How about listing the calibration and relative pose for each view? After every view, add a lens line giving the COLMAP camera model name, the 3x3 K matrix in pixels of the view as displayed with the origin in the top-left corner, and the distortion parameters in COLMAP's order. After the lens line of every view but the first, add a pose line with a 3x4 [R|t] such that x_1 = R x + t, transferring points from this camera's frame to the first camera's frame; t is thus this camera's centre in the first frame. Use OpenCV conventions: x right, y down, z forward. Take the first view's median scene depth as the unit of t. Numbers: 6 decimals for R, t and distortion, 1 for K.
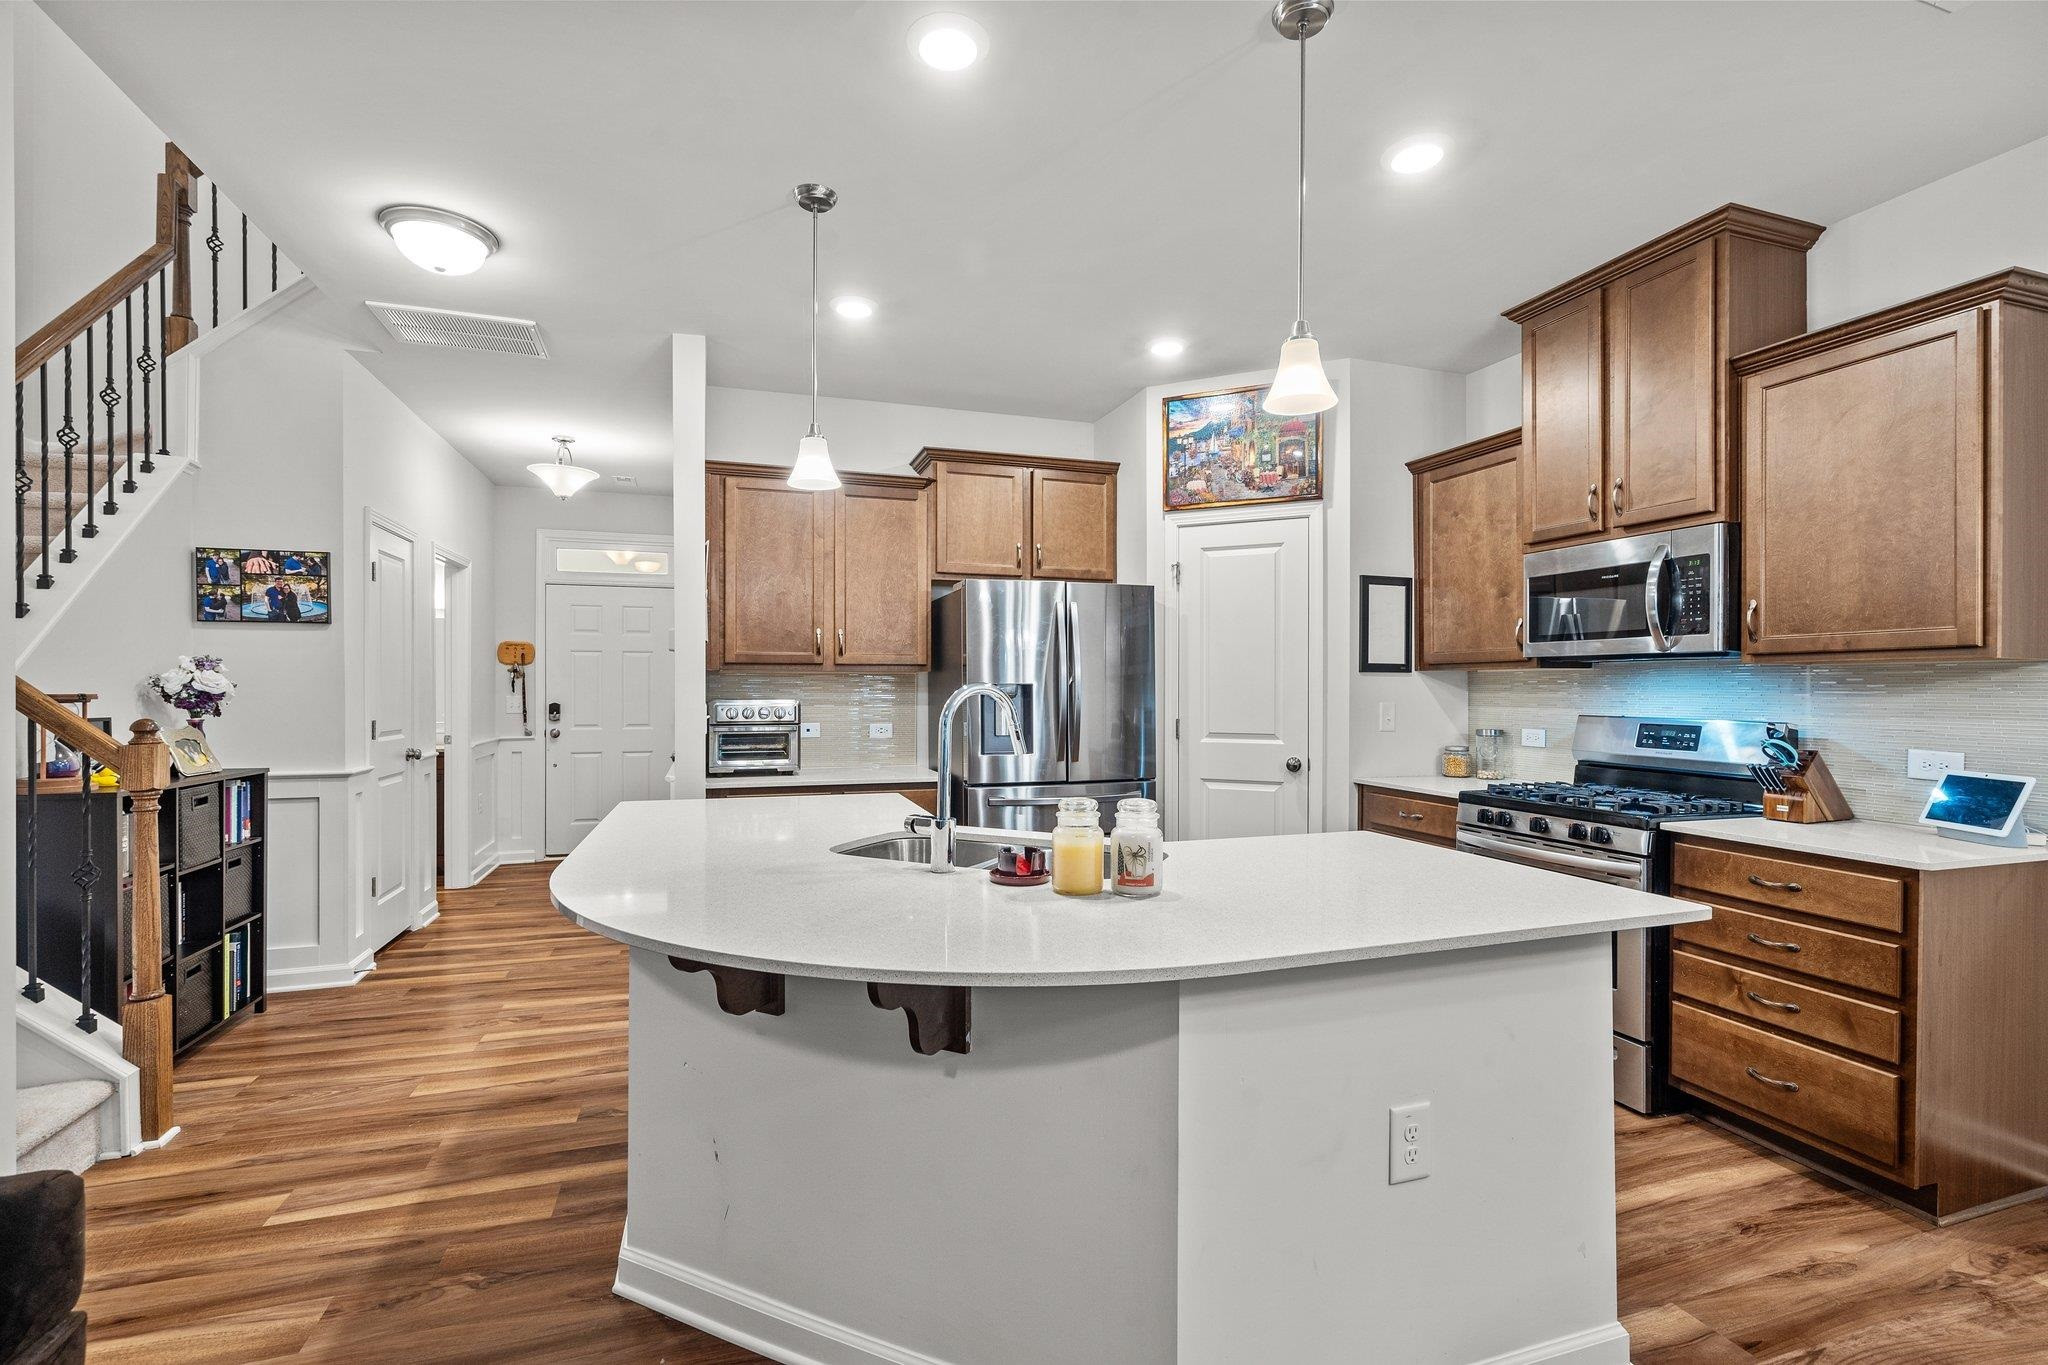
lens RADIAL K [[928.1, 0, 1016.5], [0, 928.1, 688.9], [0, 0, 1]] dist [-0.003800, 0.001833]
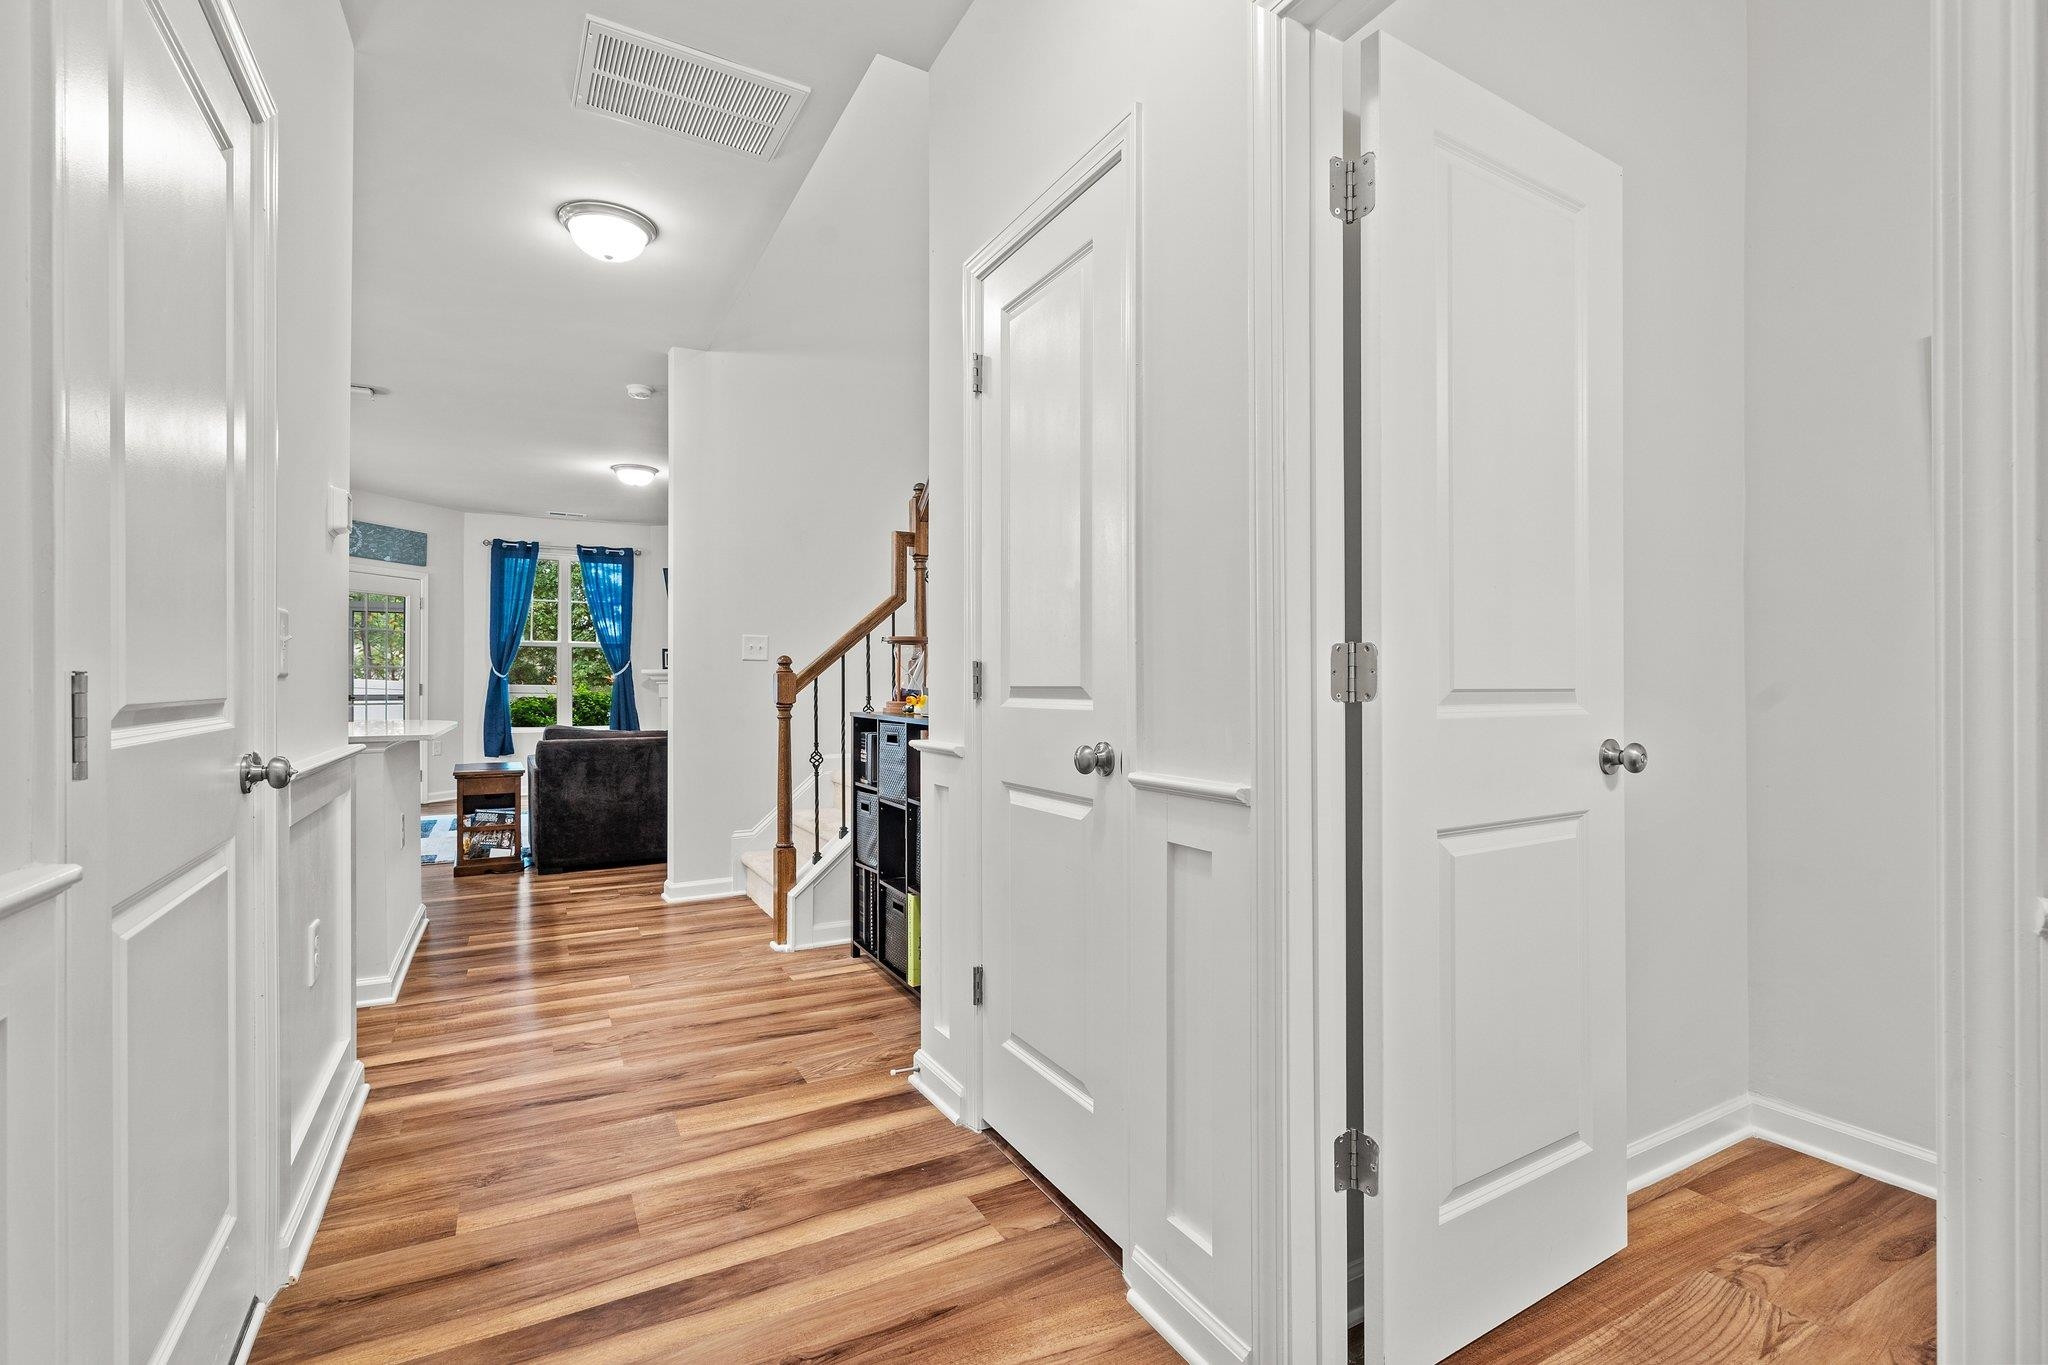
lens RADIAL K [[928.1, 0, 1023.1], [0, 928.1, 682.3], [0, 0, 1]] dist [-0.003800, 0.001833]
pose [[-0.982009, -0.000023, -0.188834, -0.737745], [-0.000066, 1.000000, 0.000221, 0.051995], [0.188834, 0.000230, -0.982009, 1.796545]]
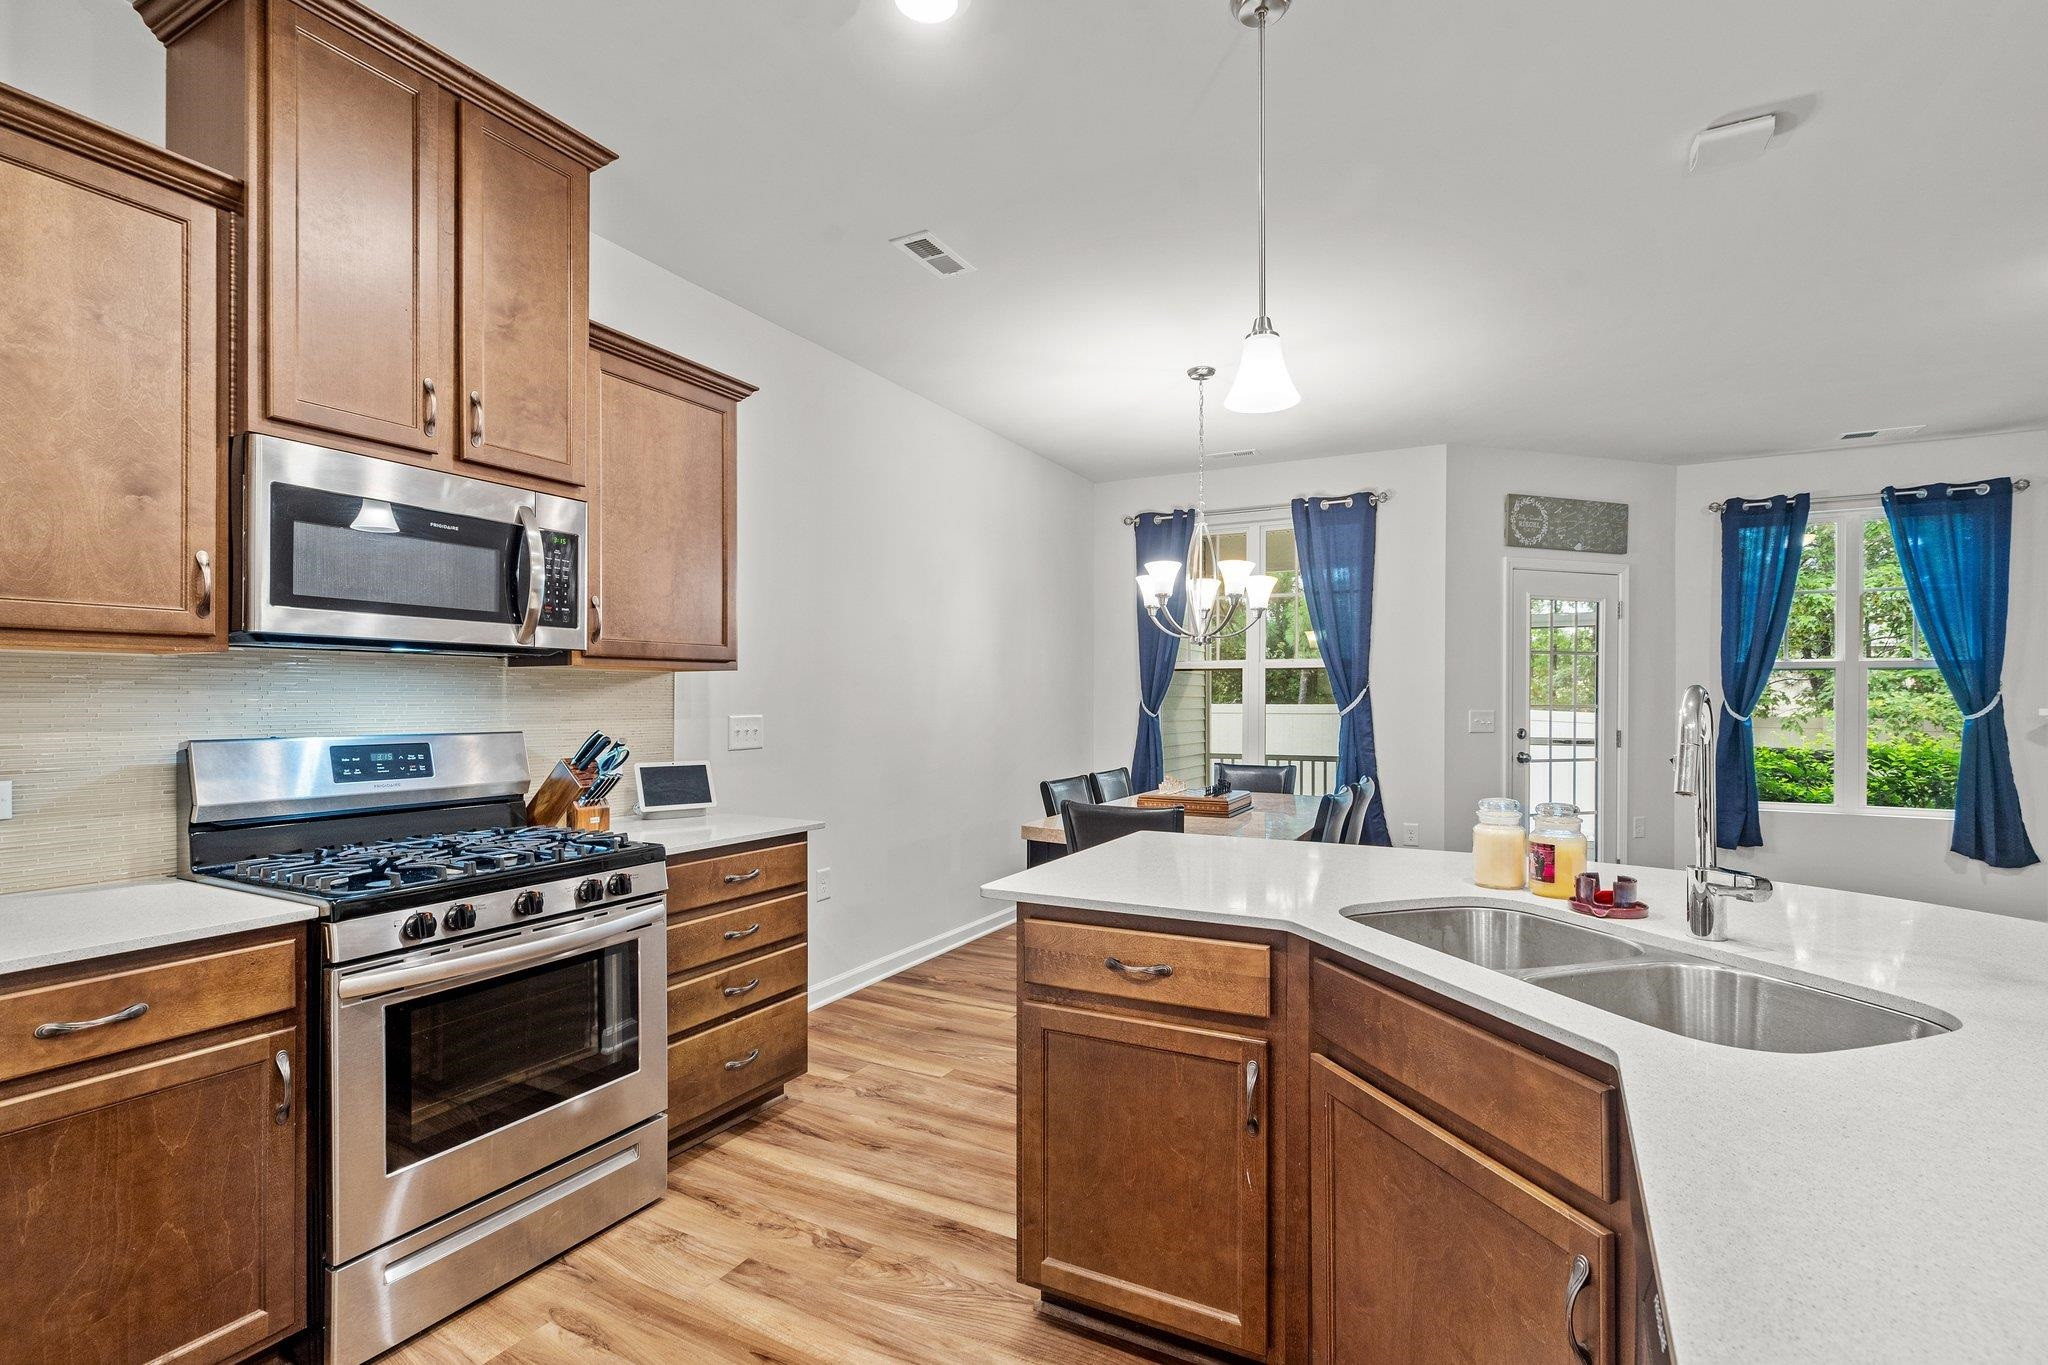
lens RADIAL K [[928.1, 0, 1045.7], [0, 928.1, 697.7], [0, 0, 1]] dist [-0.003800, 0.001833]
pose [[-0.700395, -0.003247, 0.713748, -0.126947], [-0.002460, 0.999995, 0.002135, 0.000569], [-0.713751, -0.000261, -0.700399, 0.997145]]
